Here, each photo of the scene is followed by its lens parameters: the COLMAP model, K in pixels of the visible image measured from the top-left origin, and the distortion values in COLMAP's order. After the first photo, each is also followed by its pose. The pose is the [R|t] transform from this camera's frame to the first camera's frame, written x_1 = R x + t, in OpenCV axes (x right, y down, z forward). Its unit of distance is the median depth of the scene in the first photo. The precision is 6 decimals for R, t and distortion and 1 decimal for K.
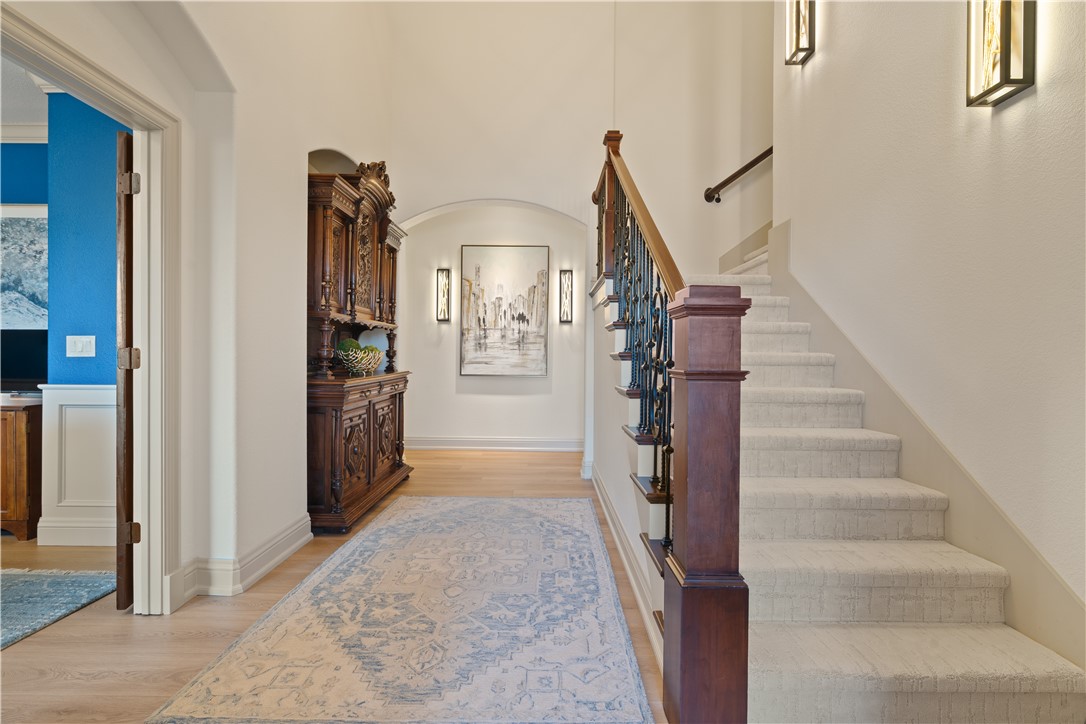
lens RADIAL K [[491.1, 0, 543.7], [0, 491.1, 357.6], [0, 0, 1]] dist [-0.006728, 0.000114]
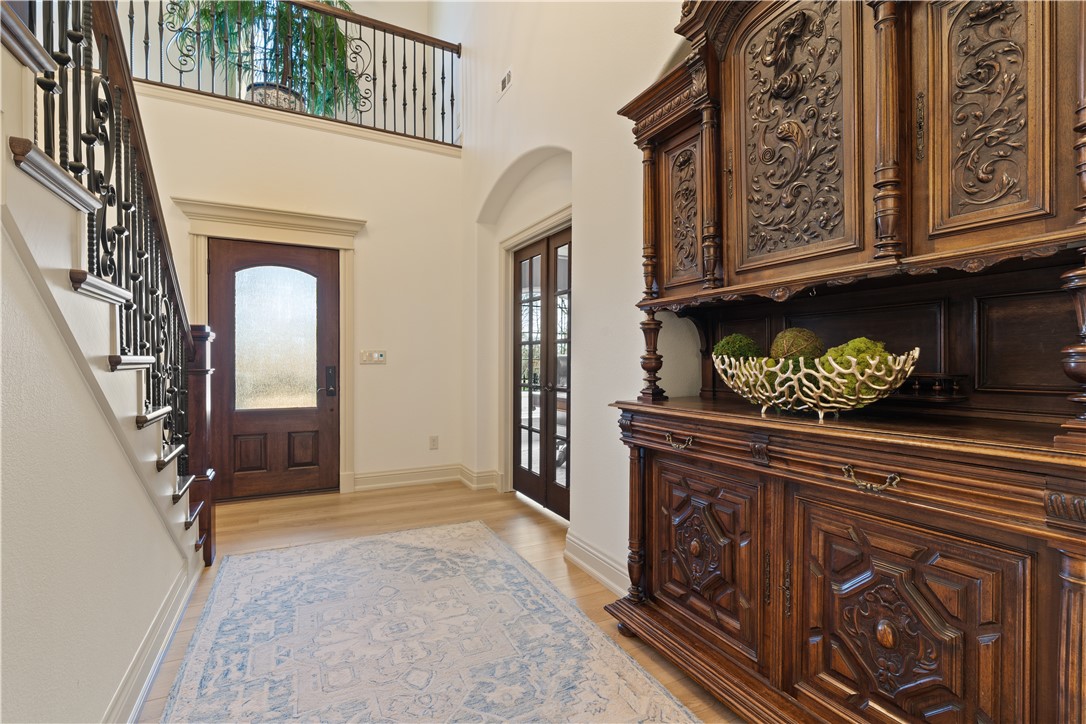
lens RADIAL K [[491.1, 0, 543.7], [0, 491.1, 357.6], [0, 0, 1]] dist [-0.006728, 0.000114]
pose [[-0.886818, -0.014278, -0.461897, 0.008083], [-0.011692, 0.999896, -0.008462, -0.010375], [0.461970, -0.002104, -0.886893, 1.939395]]
